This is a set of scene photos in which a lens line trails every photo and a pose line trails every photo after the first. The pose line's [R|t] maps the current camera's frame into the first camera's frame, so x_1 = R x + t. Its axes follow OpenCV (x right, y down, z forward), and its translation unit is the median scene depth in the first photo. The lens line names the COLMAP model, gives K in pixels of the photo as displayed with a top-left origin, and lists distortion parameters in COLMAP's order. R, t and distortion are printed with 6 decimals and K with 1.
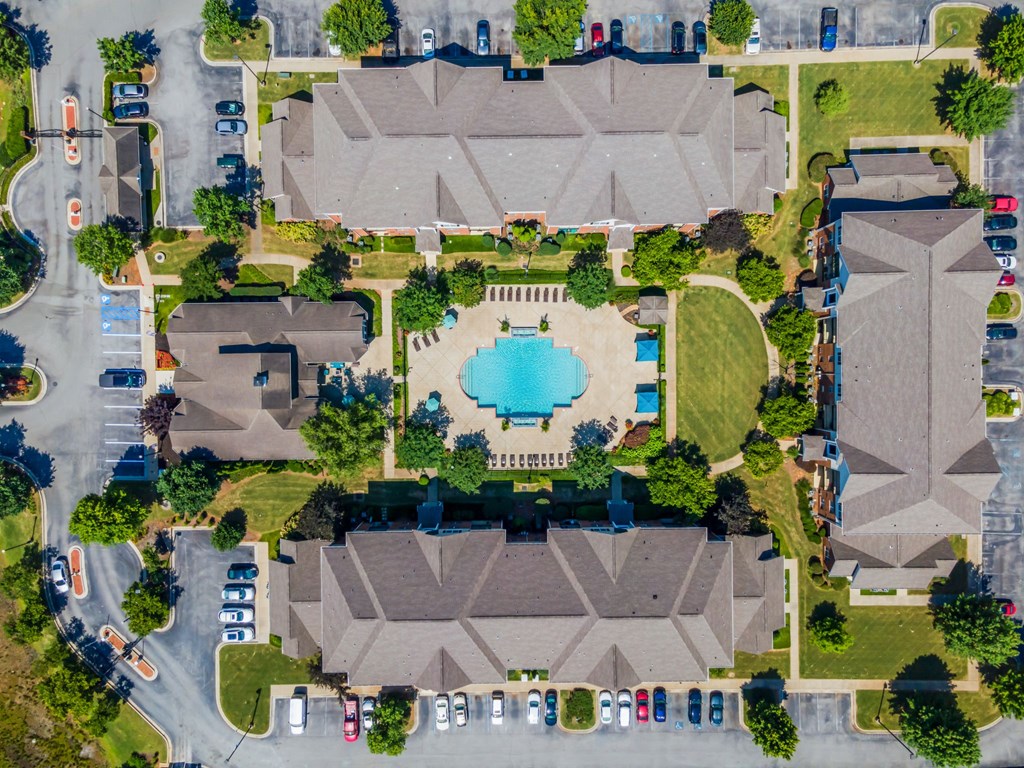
lens RADIAL K [[760.8, 0, 505.4], [0, 760.8, 382.6], [0, 0, 1]] dist [0.005603, 0.000489]
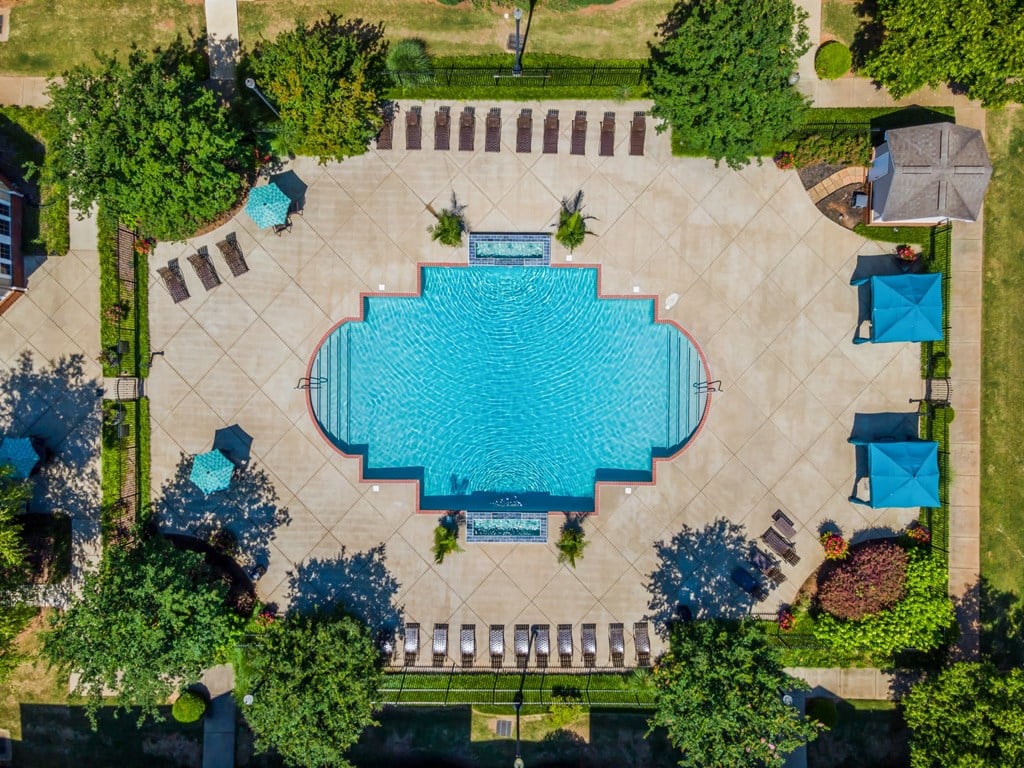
lens RADIAL K [[760.8, 0, 516.2], [0, 760.8, 385.4], [0, 0, 1]] dist [0.005603, 0.000489]
pose [[0.999850, 0.013986, 0.010244, 0.024883], [-0.013996, 0.999902, 0.000923, -0.008376], [-0.010230, -0.001066, 0.999947, 0.676950]]
